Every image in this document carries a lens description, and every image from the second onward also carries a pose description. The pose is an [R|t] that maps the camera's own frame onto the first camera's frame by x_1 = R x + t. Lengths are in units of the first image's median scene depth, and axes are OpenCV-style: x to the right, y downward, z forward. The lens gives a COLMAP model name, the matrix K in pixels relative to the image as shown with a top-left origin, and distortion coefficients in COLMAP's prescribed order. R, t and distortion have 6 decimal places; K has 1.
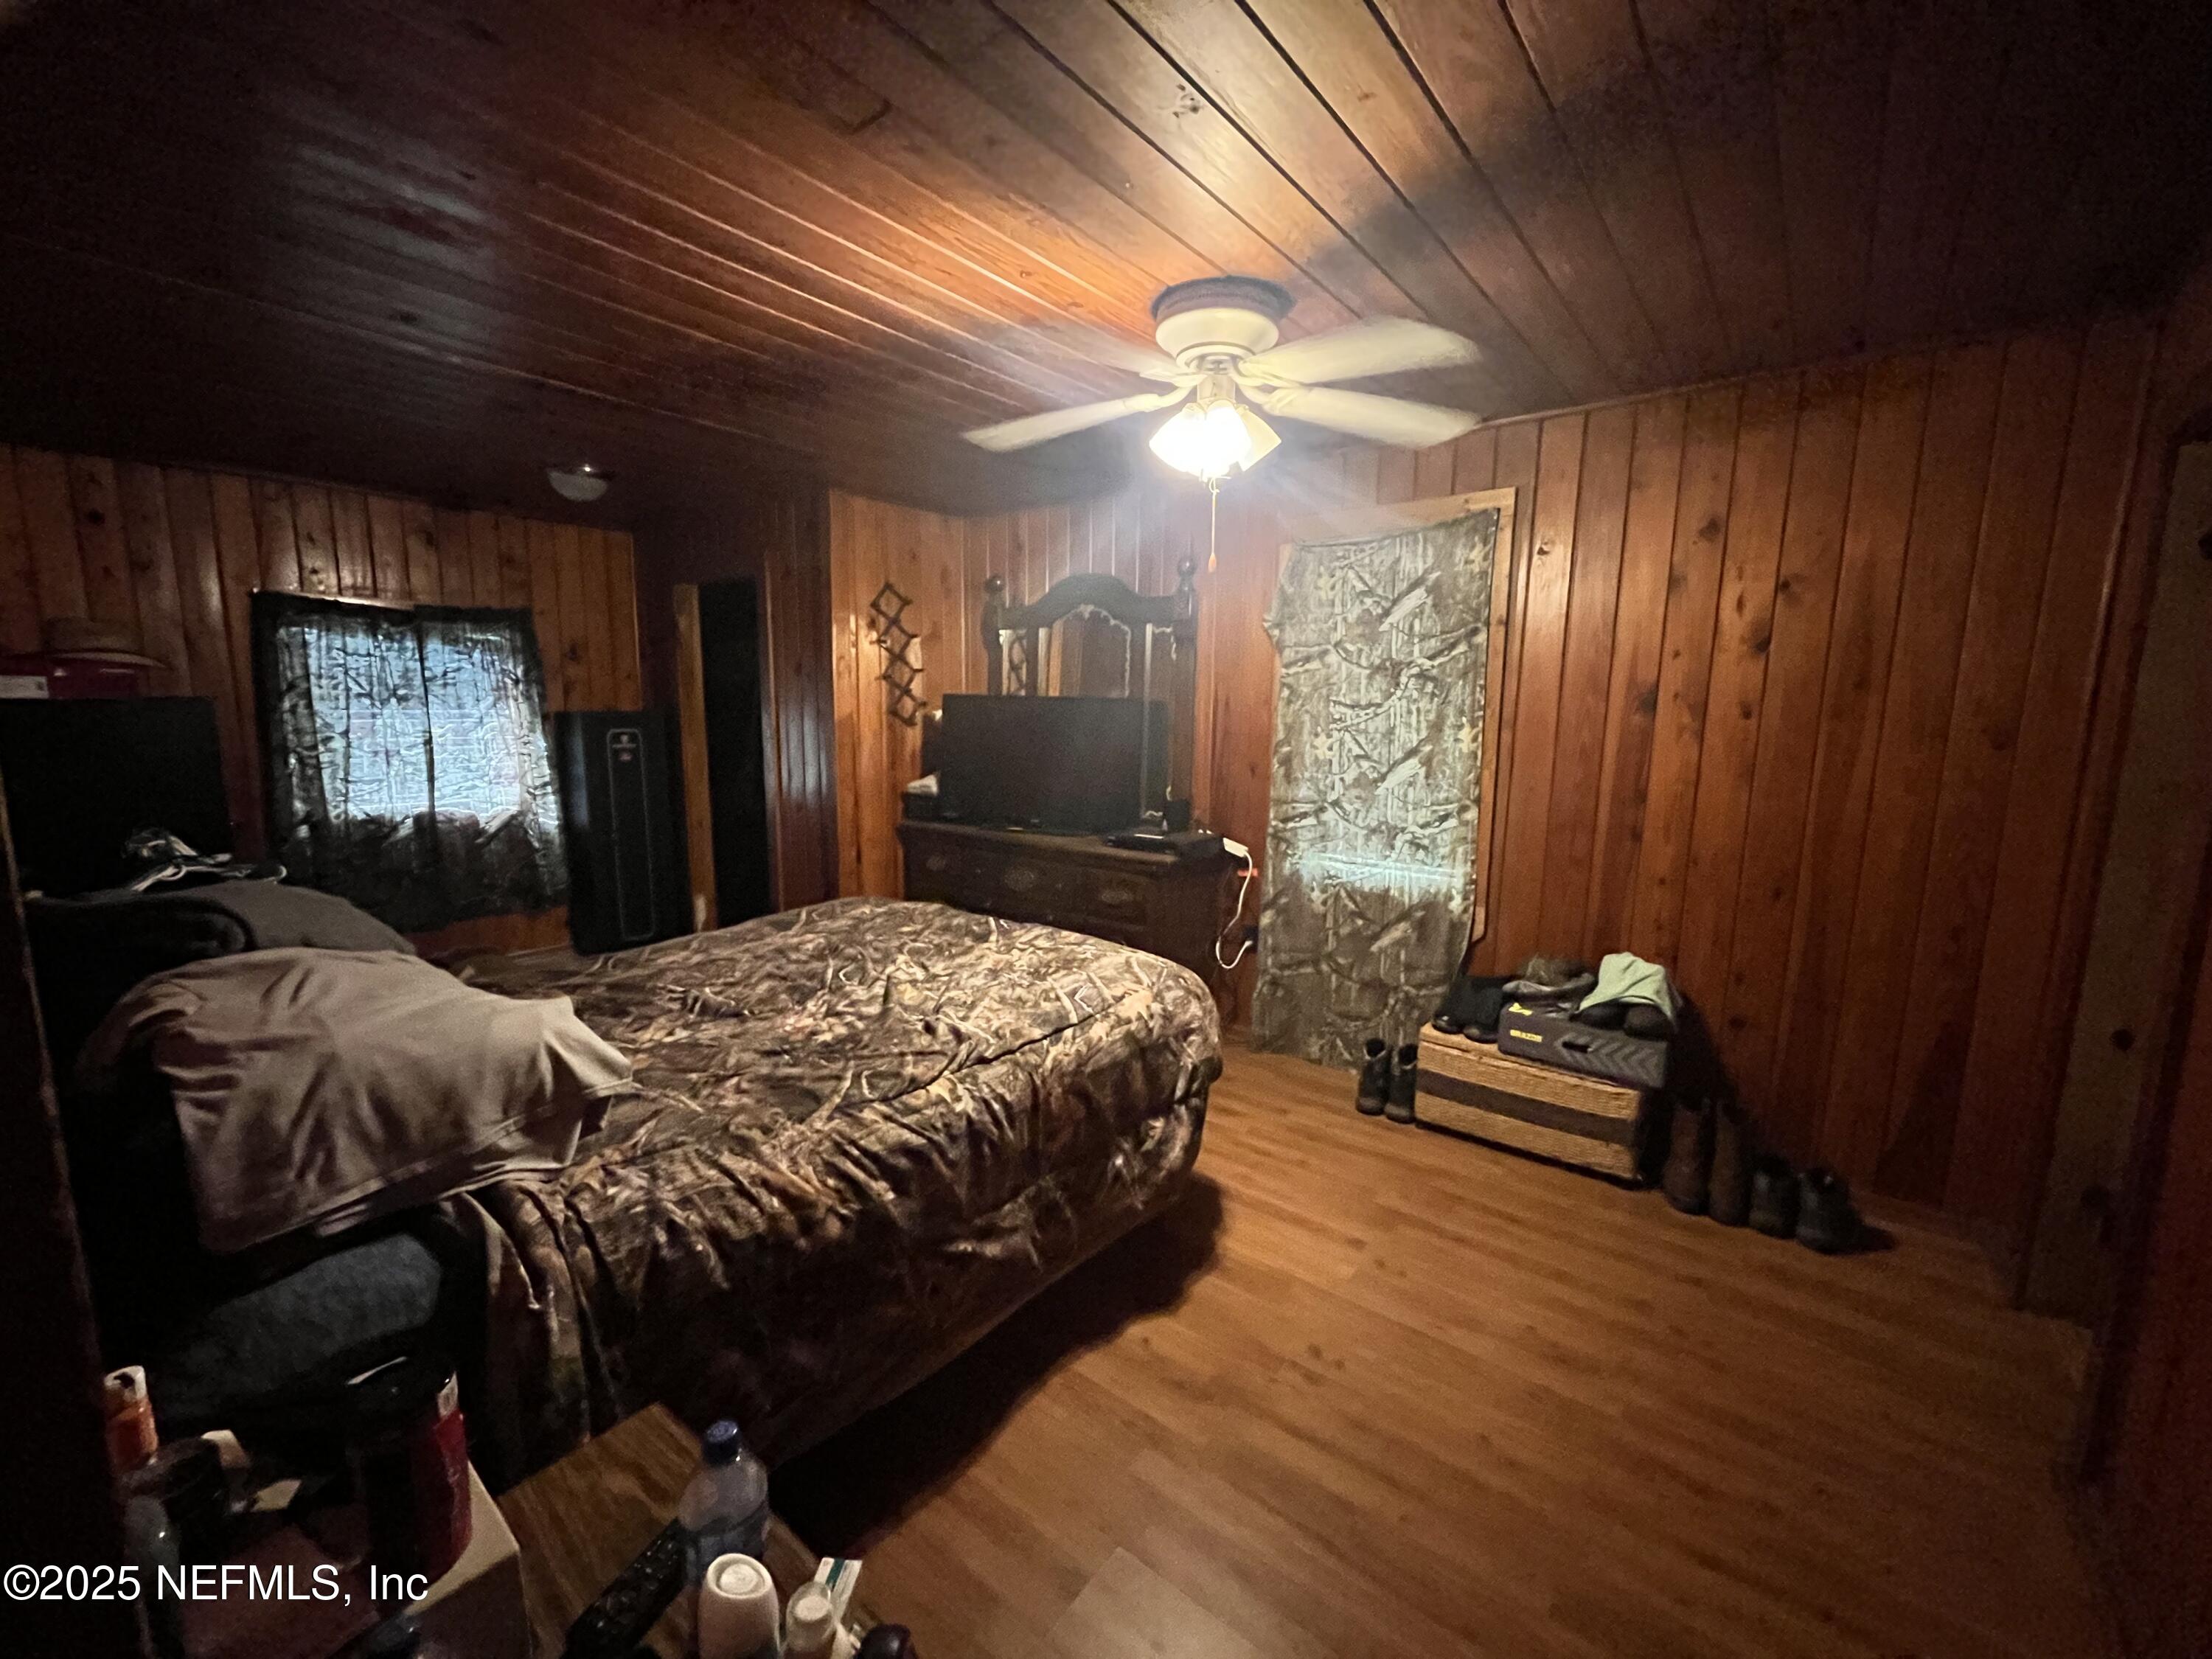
lens RADIAL K [[887.6, 0, 1105.4], [0, 887.6, 831.1], [0, 0, 1]] dist [-0.001419, 0.000019]
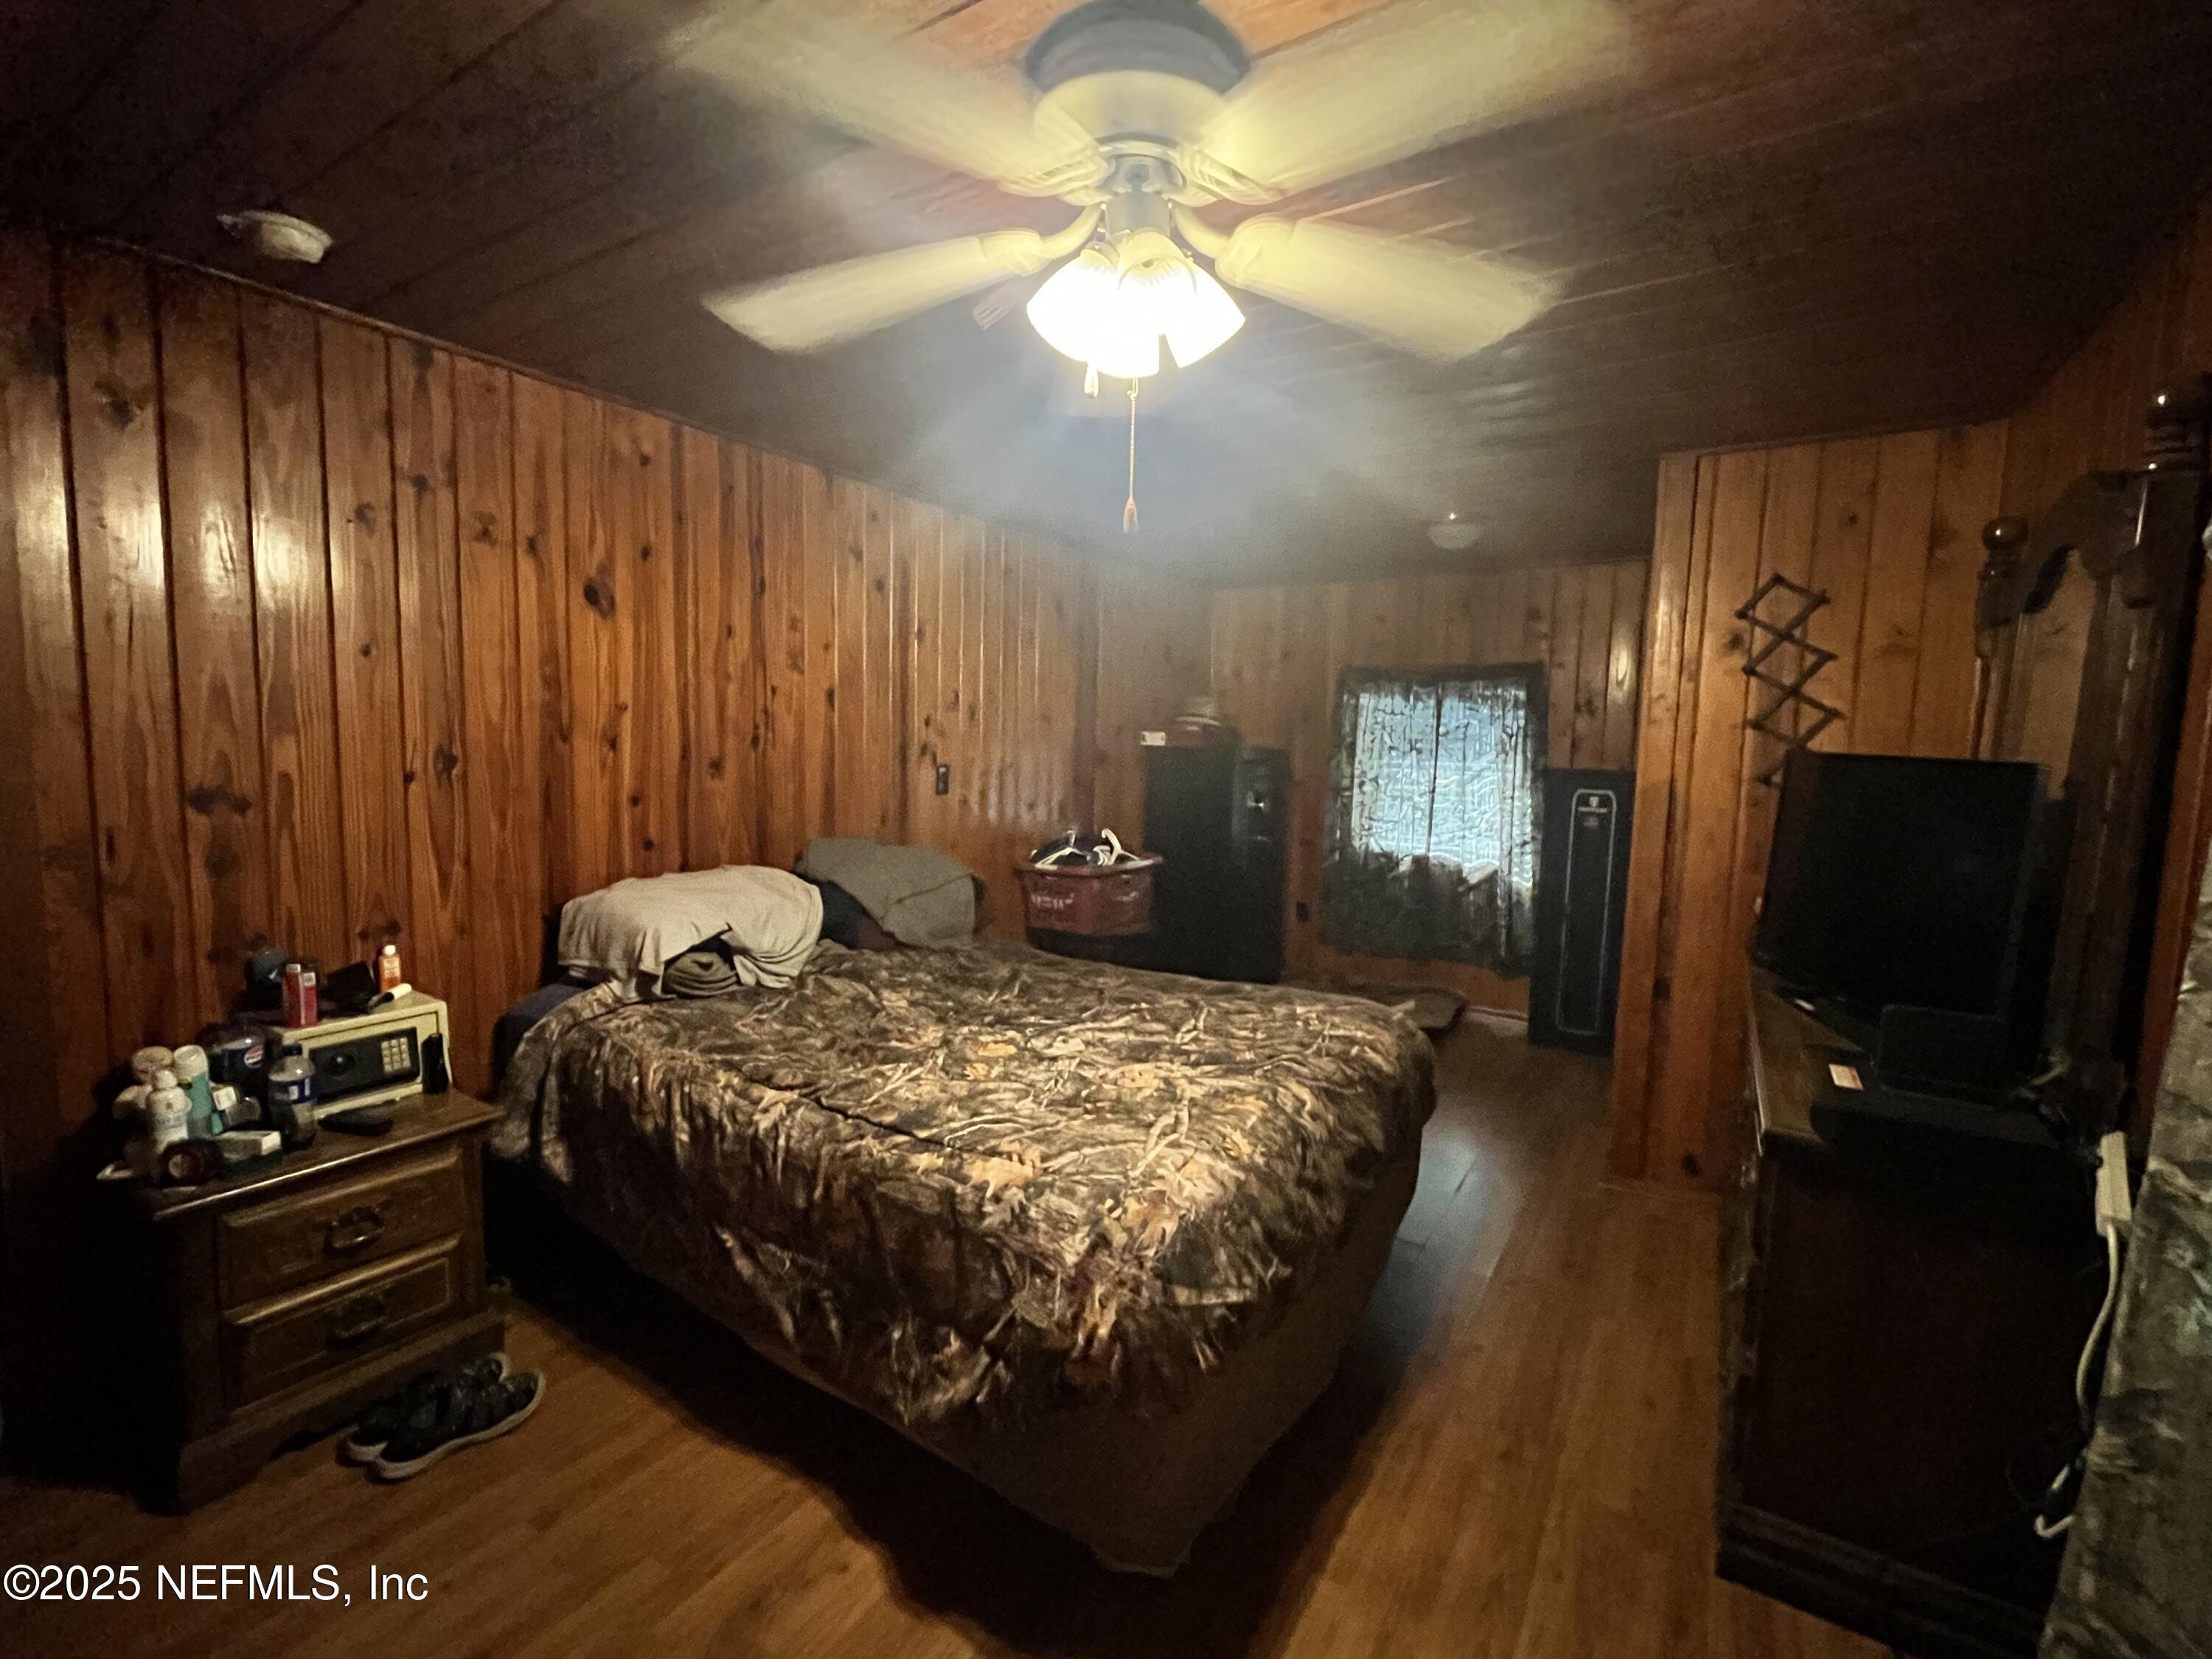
lens RADIAL K [[975.7, 0, 1100.4], [0, 975.7, 833.9], [0, 0, 1]] dist [-0.004597, -0.000423]
pose [[0.100079, 0.092573, -0.990664, 0.513722], [-0.168422, 0.982871, 0.074830, -0.092073], [0.980621, 0.159361, 0.113956, 0.621543]]
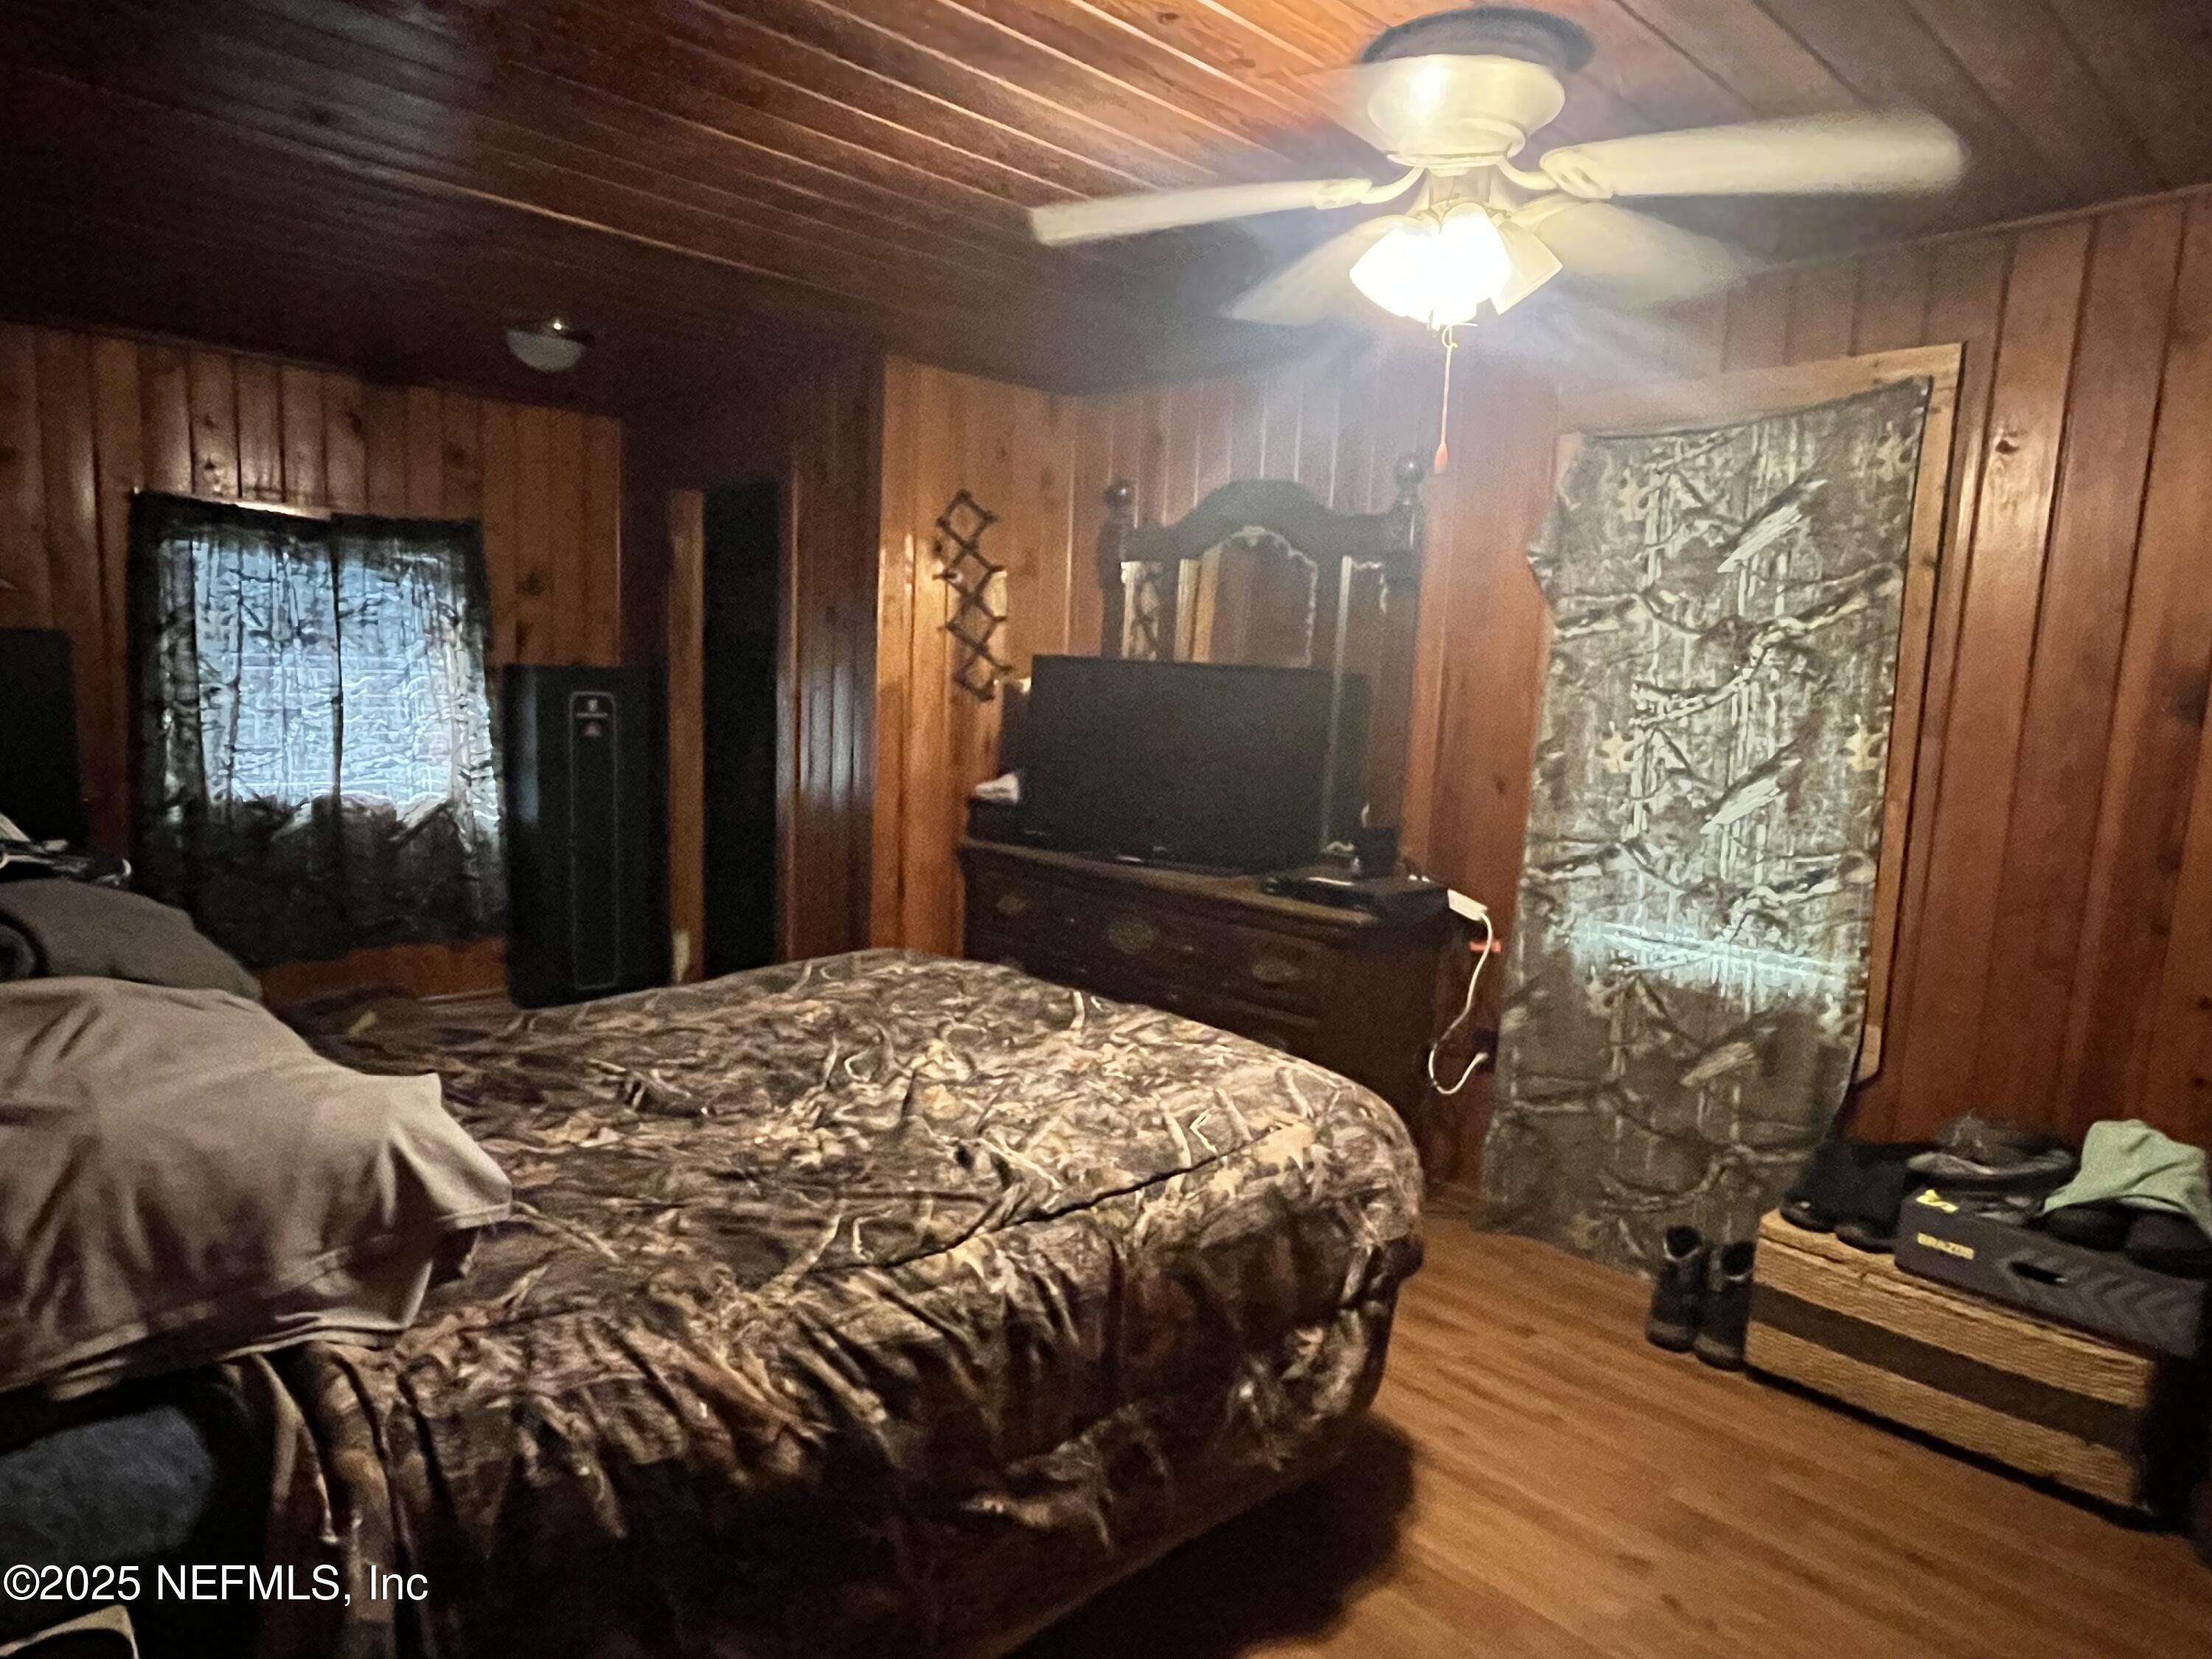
lens RADIAL K [[1311.6, 0, 1096.0], [0, 1311.6, 834.8], [0, 0, 1]] dist [0.003103, -0.004166]
pose [[0.988980, 0.047267, -0.140300, 0.013449], [-0.050276, 0.998574, -0.017979, -0.002266], [0.139250, 0.024834, 0.989946, 0.027361]]
